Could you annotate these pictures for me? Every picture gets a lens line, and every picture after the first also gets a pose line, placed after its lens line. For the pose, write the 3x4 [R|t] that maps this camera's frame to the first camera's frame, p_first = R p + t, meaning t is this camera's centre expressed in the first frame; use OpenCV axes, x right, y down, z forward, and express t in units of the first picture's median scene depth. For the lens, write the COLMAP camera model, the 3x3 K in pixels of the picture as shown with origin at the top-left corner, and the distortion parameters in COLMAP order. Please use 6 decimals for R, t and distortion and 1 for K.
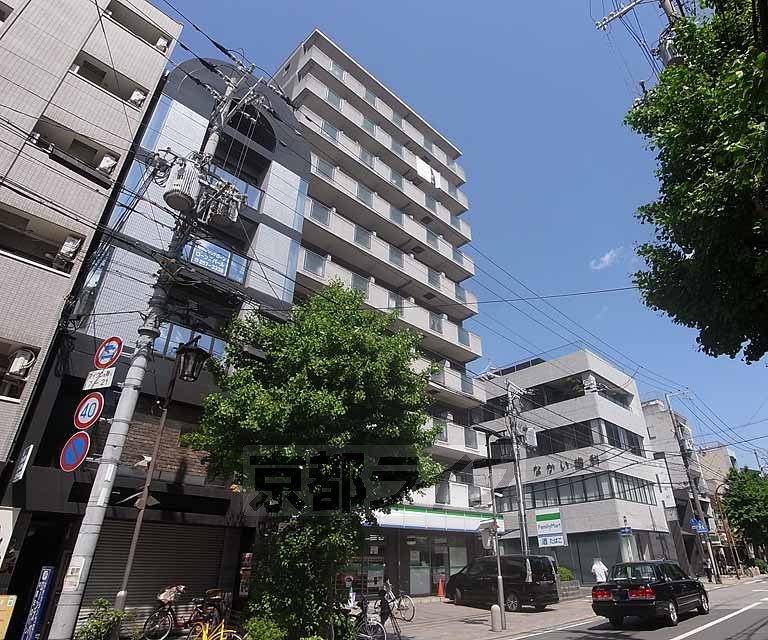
lens RADIAL K [[473.4, 0, 409.3], [0, 473.4, 317.5], [0, 0, 1]] dist [-0.091993, 0.036298]
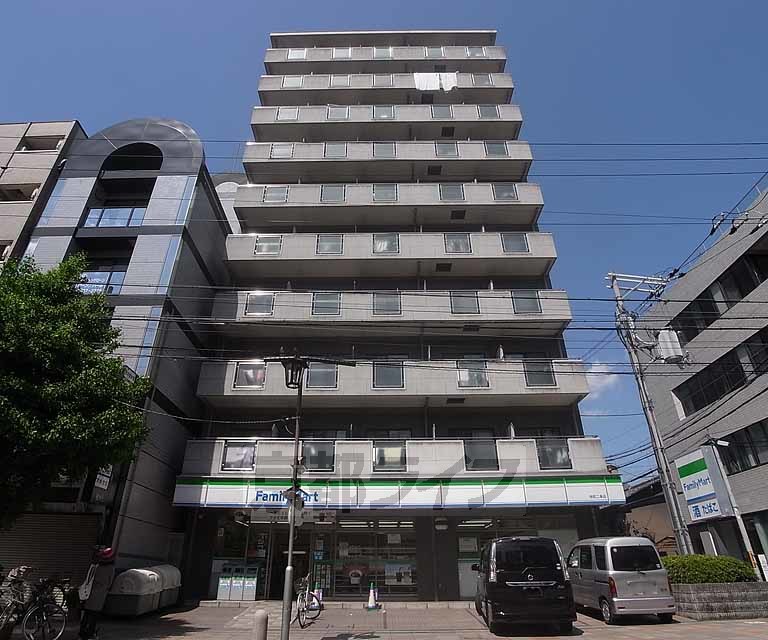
lens RADIAL K [[473.4, 0, 409.3], [0, 473.4, 317.5], [0, 0, 1]] dist [-0.091993, 0.036298]
pose [[0.698908, -0.338910, -0.629816, 0.476003], [0.336923, 0.932783, -0.128055, 0.211652], [0.630881, -0.122701, 0.766116, 0.369333]]
